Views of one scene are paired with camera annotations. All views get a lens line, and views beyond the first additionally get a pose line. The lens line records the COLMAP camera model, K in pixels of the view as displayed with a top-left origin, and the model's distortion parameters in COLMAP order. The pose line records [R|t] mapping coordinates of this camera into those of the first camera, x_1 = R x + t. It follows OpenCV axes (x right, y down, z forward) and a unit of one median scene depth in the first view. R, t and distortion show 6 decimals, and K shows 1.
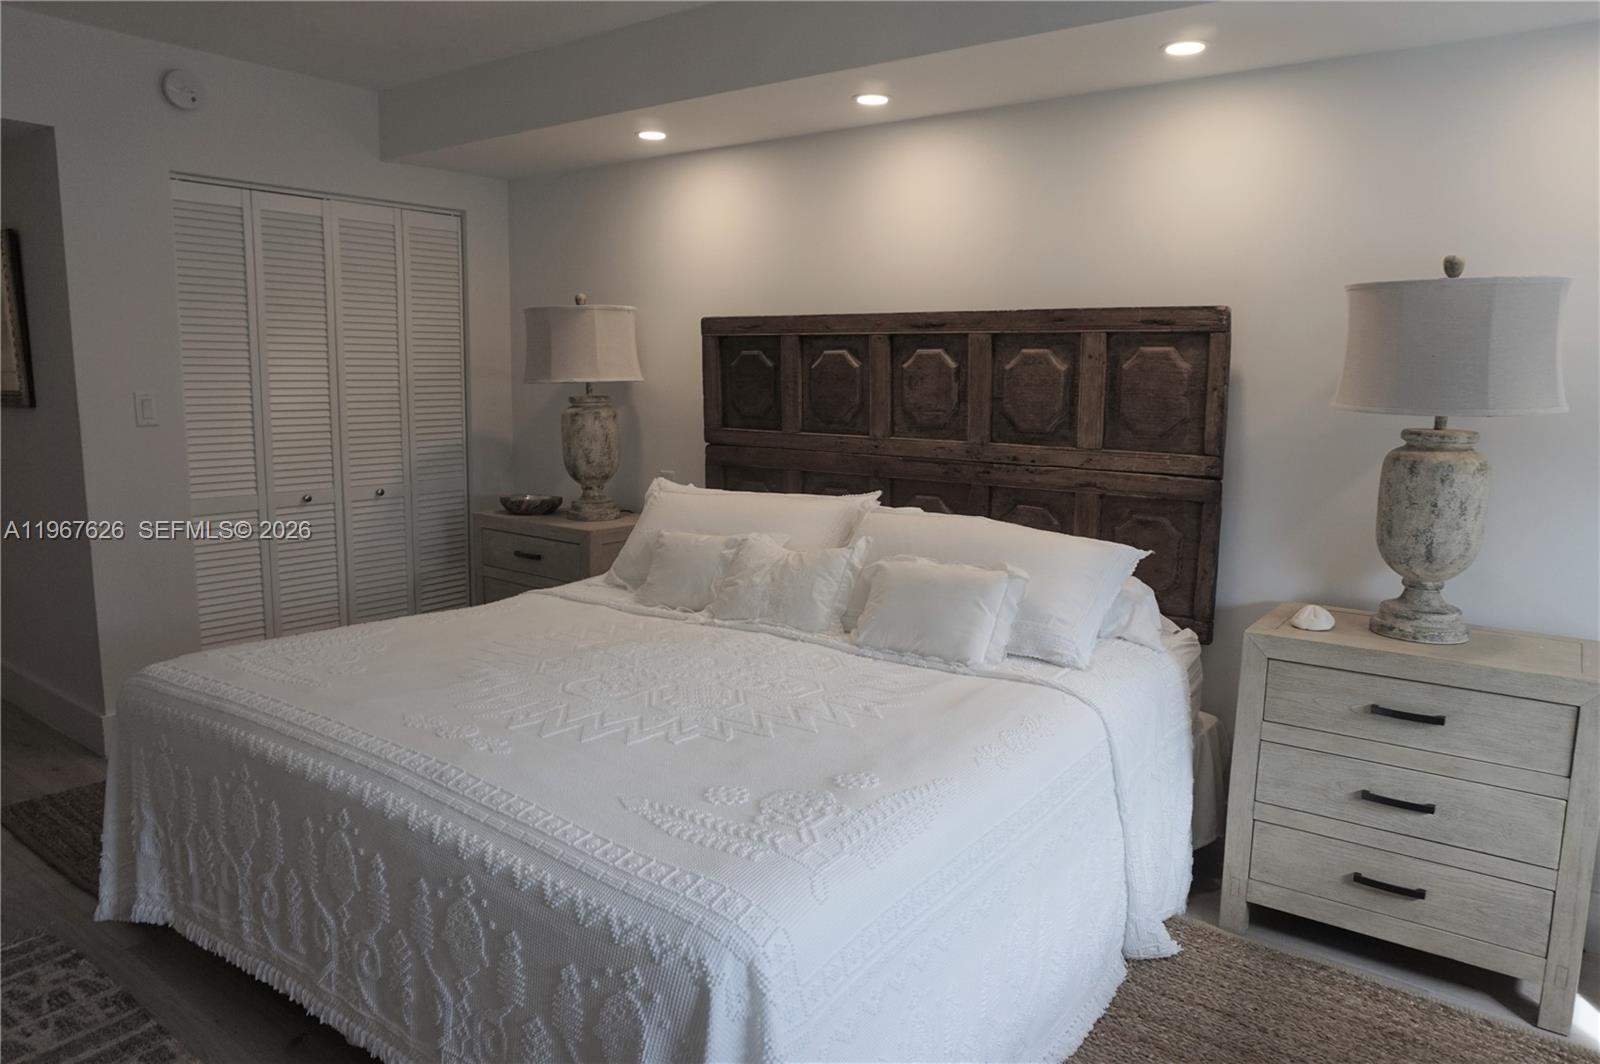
lens RADIAL K [[1121.8, 0, 800.0], [0, 1121.8, 532.0], [0, 0, 1]] dist [-0.001354, 0.000127]
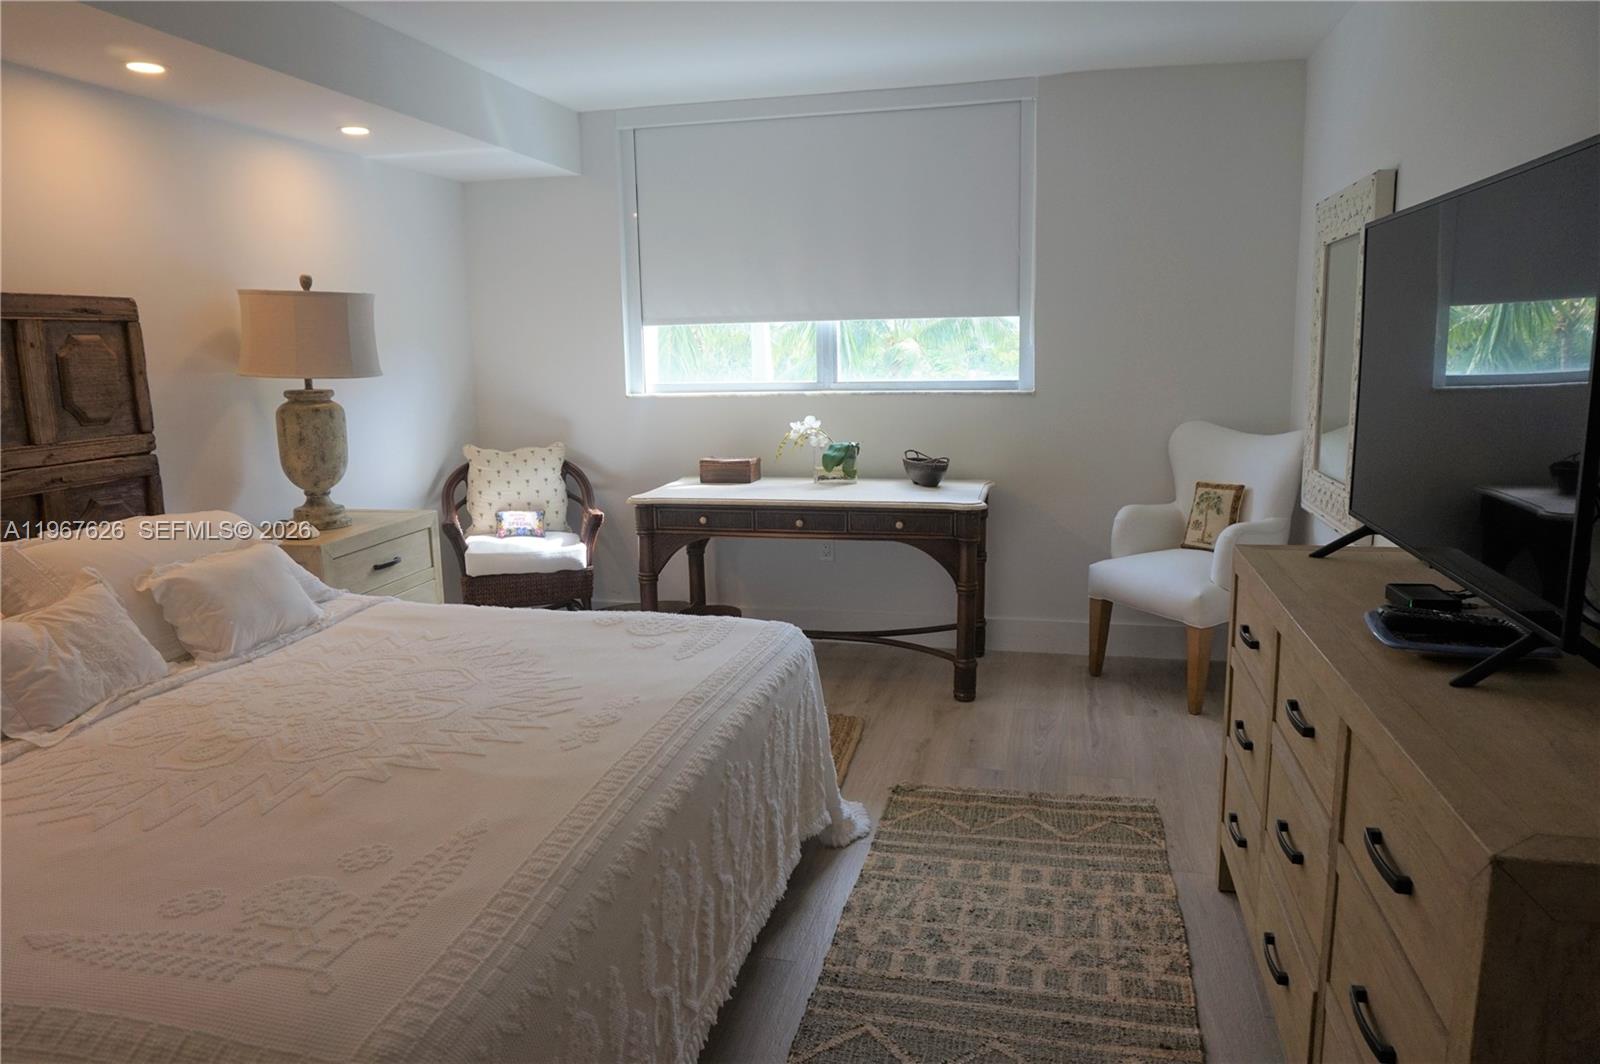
lens RADIAL K [[1121.8, 0, 800.0], [0, 1121.8, 532.0], [0, 0, 1]] dist [-0.001354, 0.000127]
pose [[-0.412580, -0.164672, 0.895913, -0.922893], [0.147686, 0.958420, 0.244173, -0.150261], [-0.898870, 0.233055, -0.371105, 0.858060]]
